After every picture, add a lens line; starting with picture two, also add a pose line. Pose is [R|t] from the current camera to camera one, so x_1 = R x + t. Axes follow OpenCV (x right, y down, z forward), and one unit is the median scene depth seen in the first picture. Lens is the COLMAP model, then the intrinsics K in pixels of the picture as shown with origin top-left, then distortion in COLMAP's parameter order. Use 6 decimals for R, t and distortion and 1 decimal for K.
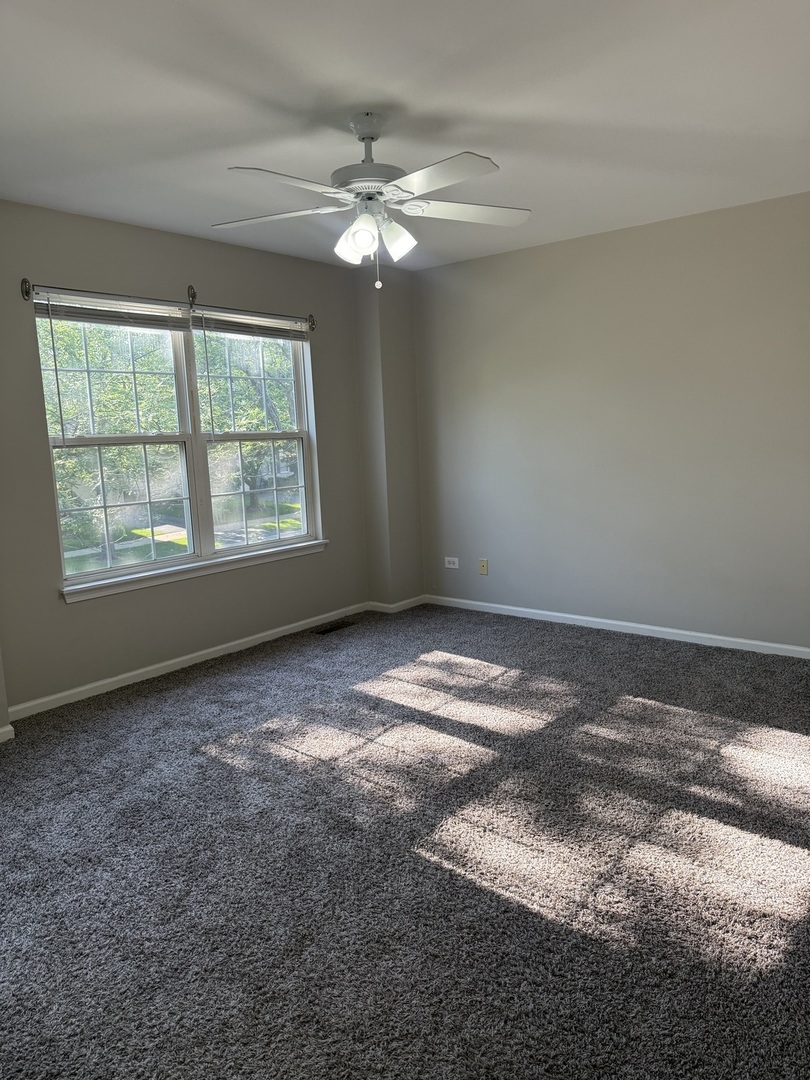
lens RADIAL K [[762.9, 0, 401.4], [0, 762.9, 530.8], [0, 0, 1]] dist [0.173070, -0.310063]
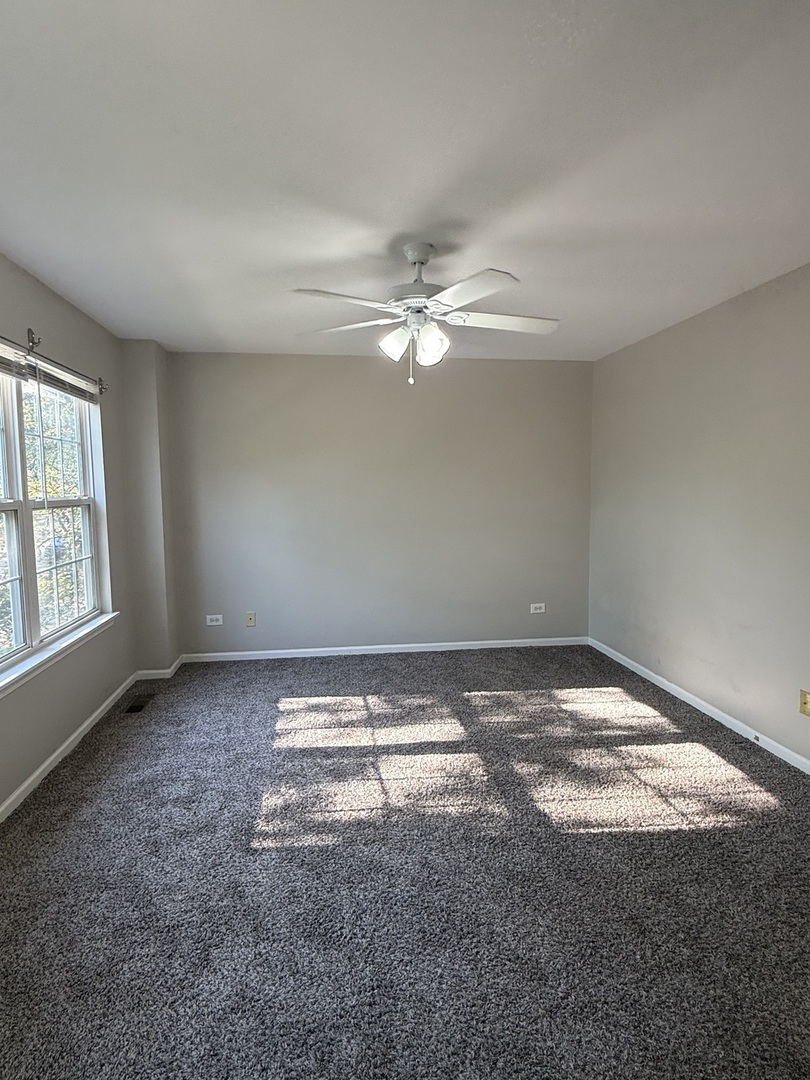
lens RADIAL K [[612.8, 0, 405.0], [0, 612.8, 540.0], [0, 0, 1]] dist [0.000224, 0.000818]
pose [[0.673870, -0.035243, 0.738009, -0.587484], [0.078763, 0.996597, -0.024326, -0.044077], [-0.734640, 0.074520, 0.674352, 0.314180]]
